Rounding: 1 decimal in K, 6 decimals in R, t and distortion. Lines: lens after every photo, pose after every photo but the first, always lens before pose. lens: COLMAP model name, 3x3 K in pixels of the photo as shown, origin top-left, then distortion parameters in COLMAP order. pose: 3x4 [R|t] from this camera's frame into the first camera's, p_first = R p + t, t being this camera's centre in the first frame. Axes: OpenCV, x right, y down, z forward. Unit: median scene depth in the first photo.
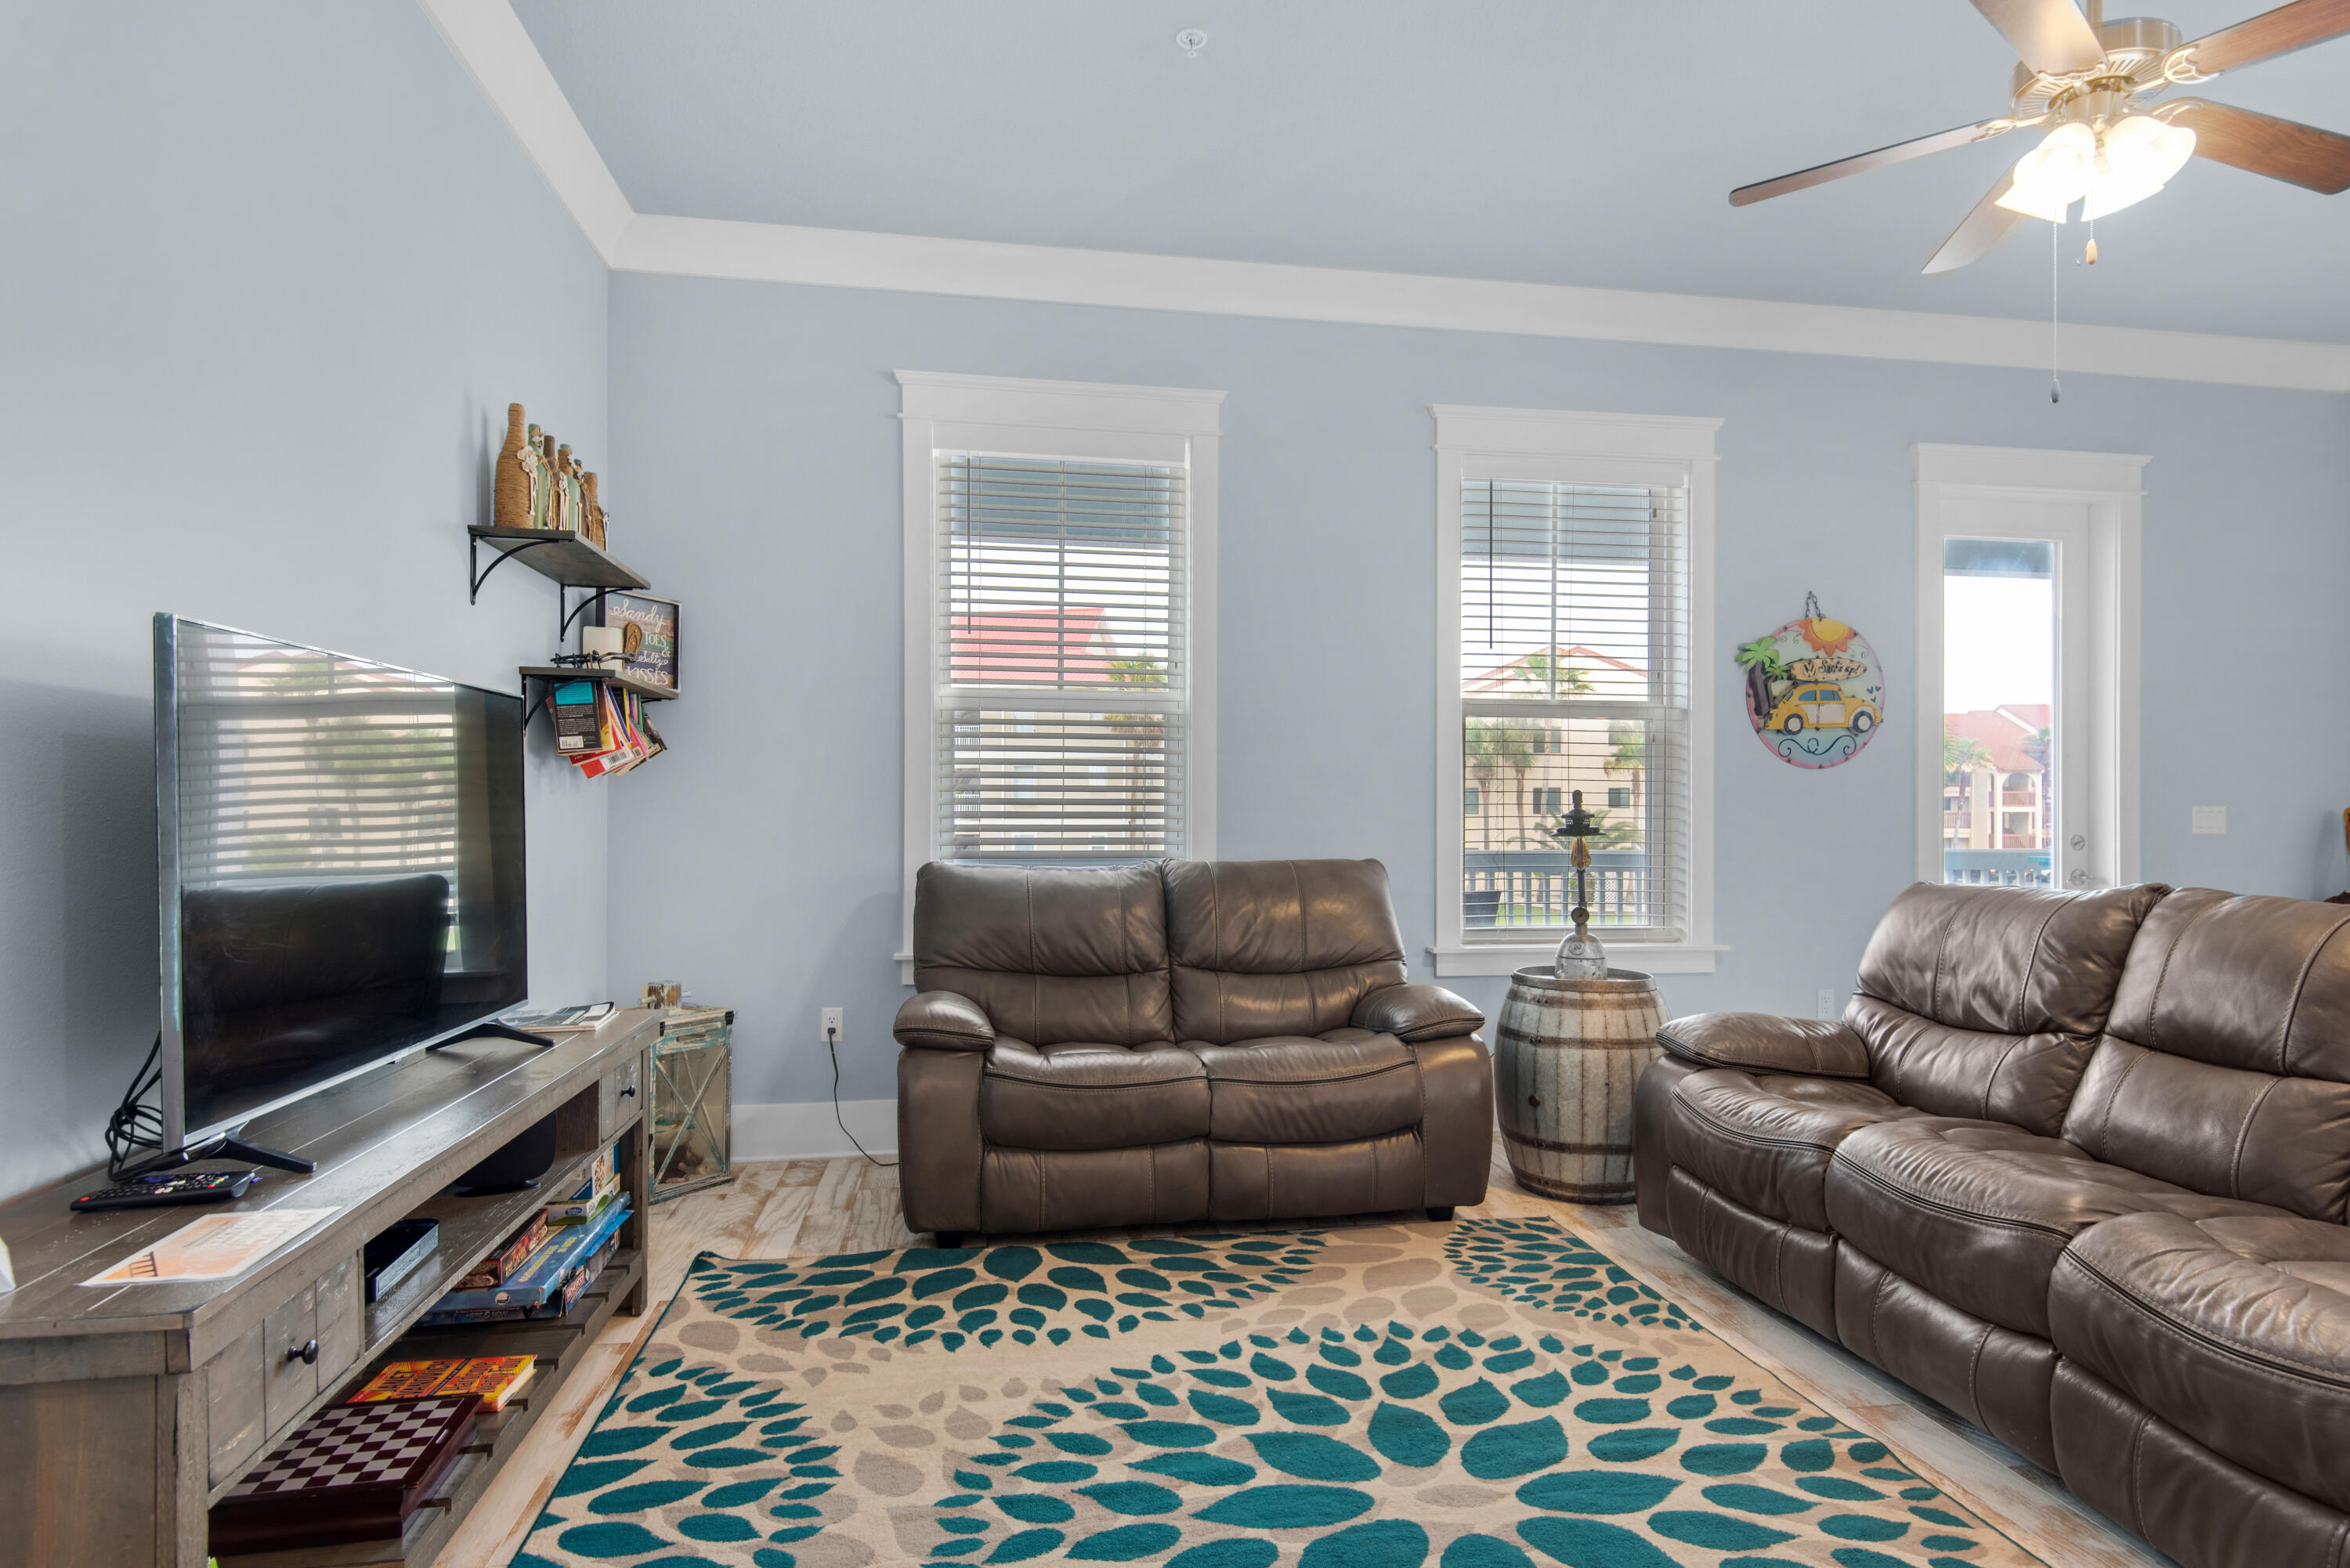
lens RADIAL K [[1253.8, 0, 1204.8], [0, 1253.8, 799.4], [0, 0, 1]] dist [0.023762, -0.000339]
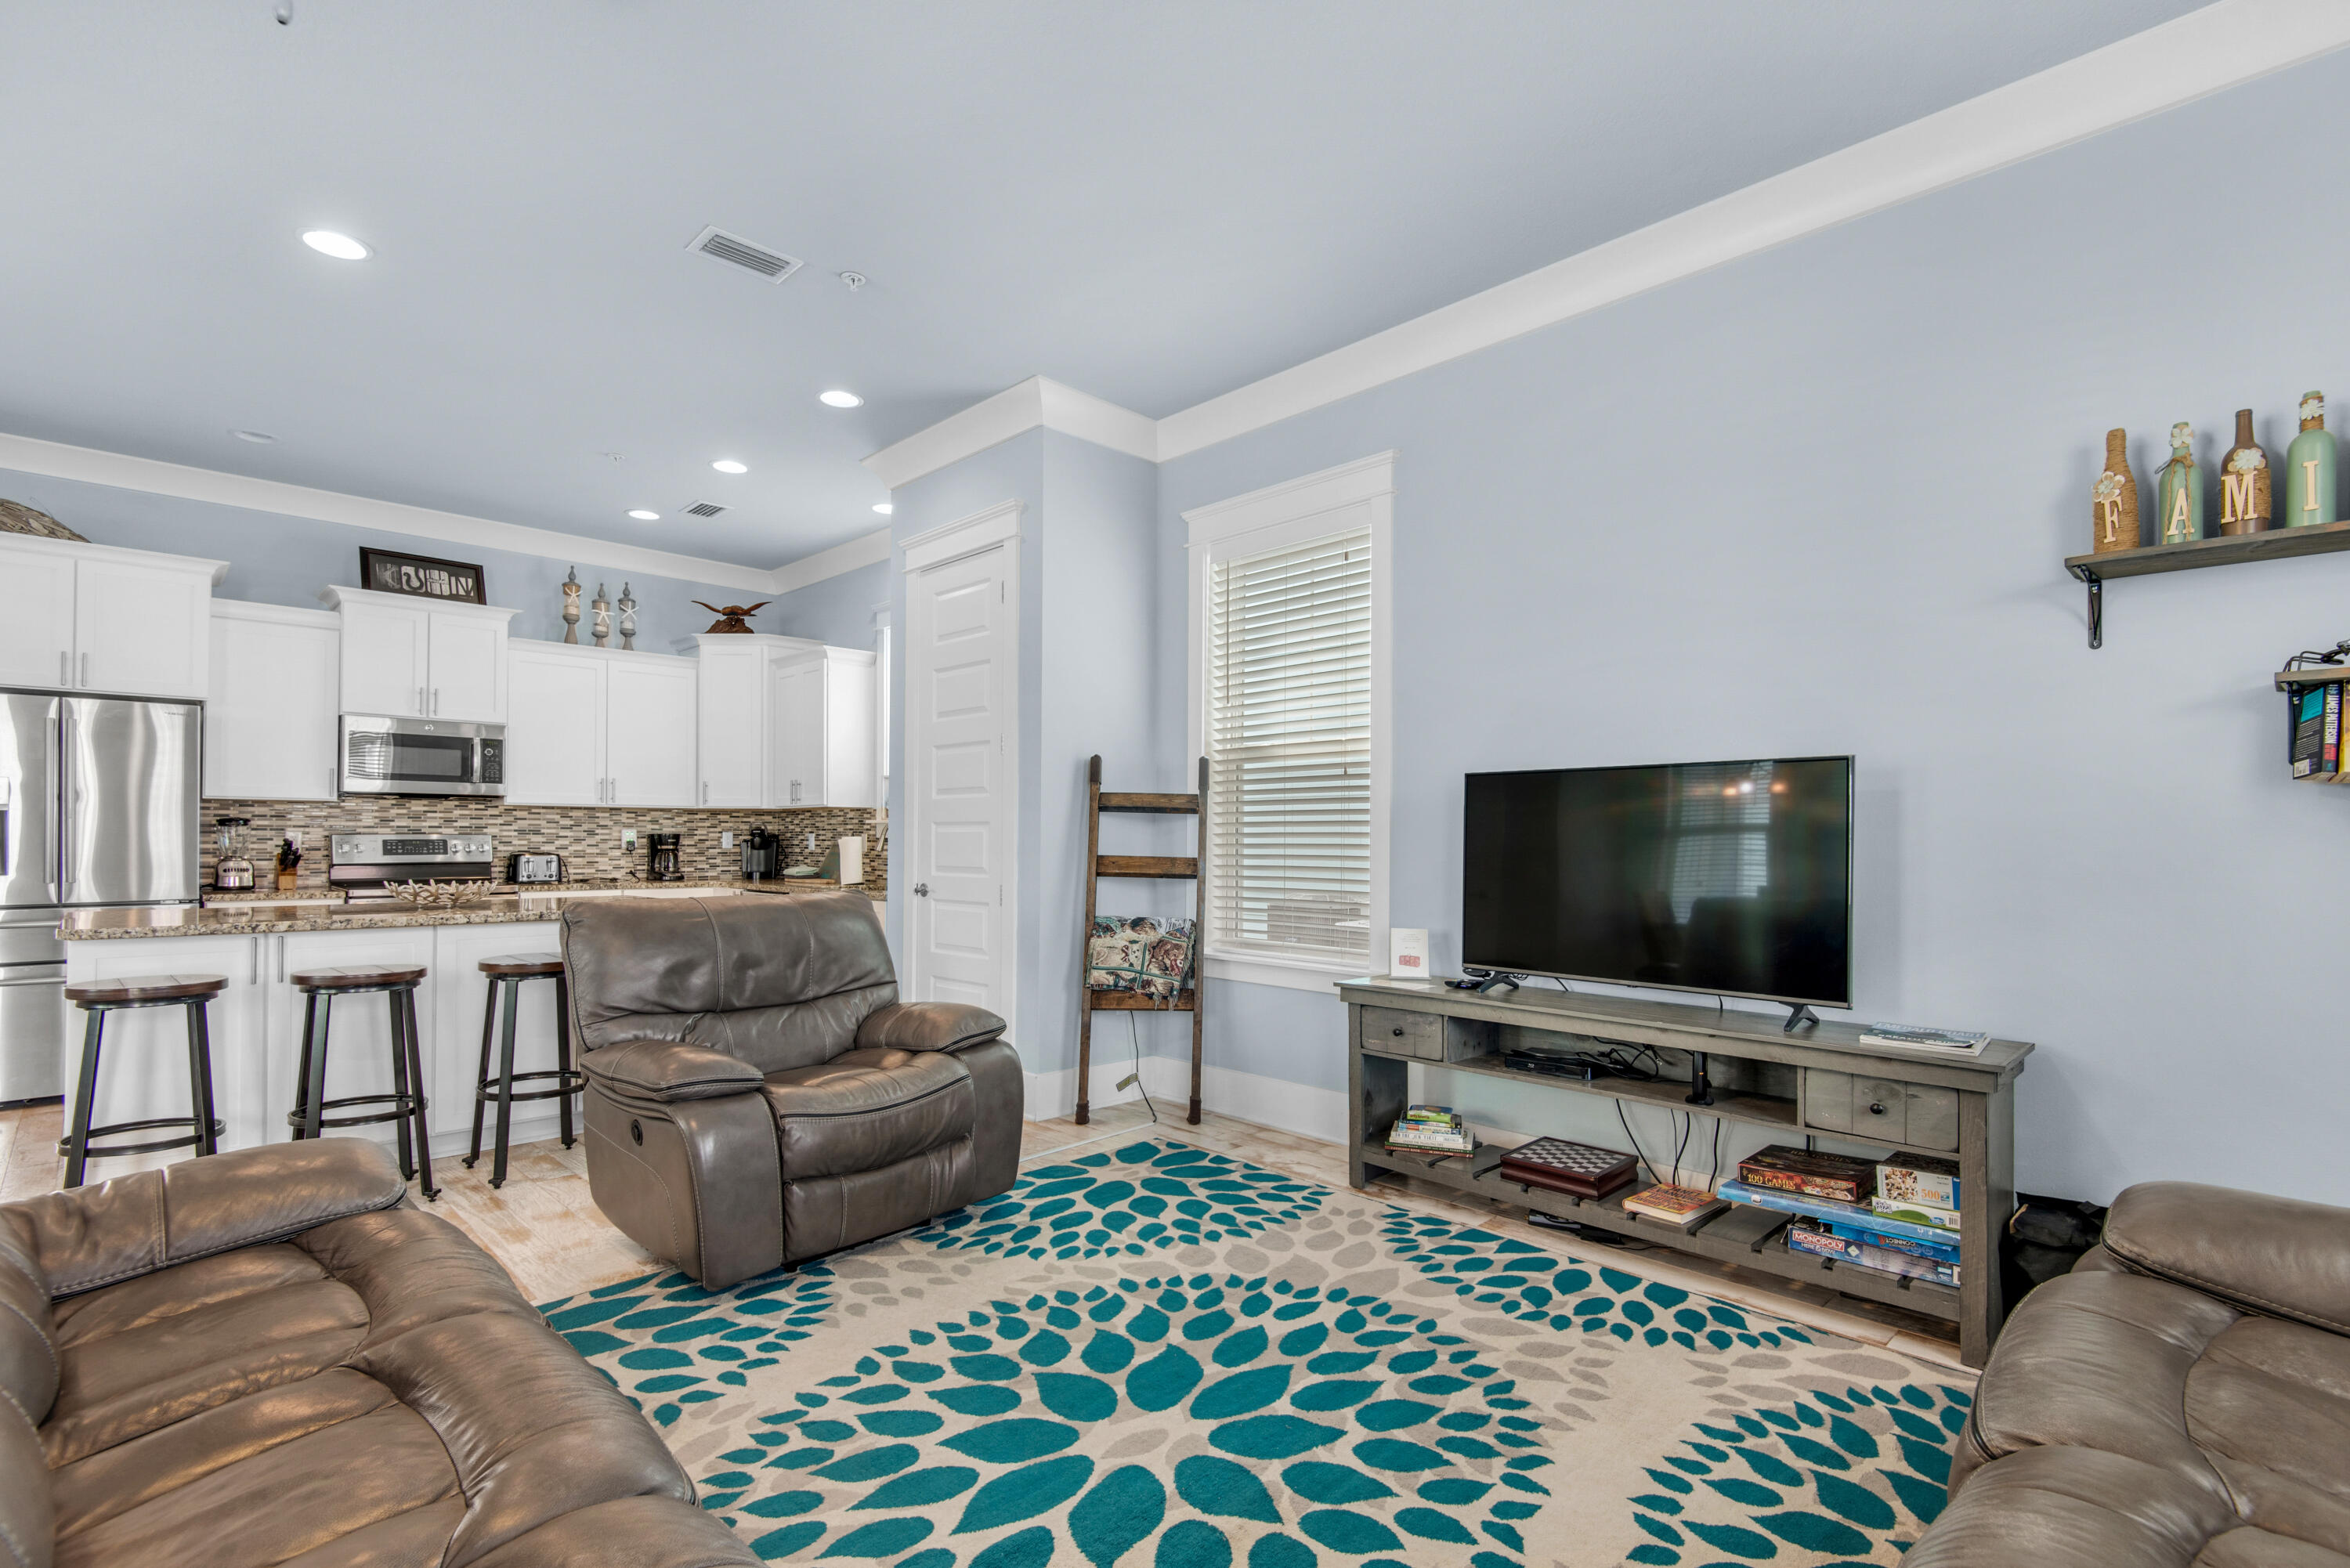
lens RADIAL K [[1088.2, 0, 1188.2], [0, 1088.2, 829.4], [0, 0, 1]] dist [0.031759, -0.018983]
pose [[-0.819493, -0.013821, -0.572923, 0.550540], [-0.004710, 0.999838, -0.017383, 0.009850], [0.573070, -0.011547, -0.819425, 1.377181]]
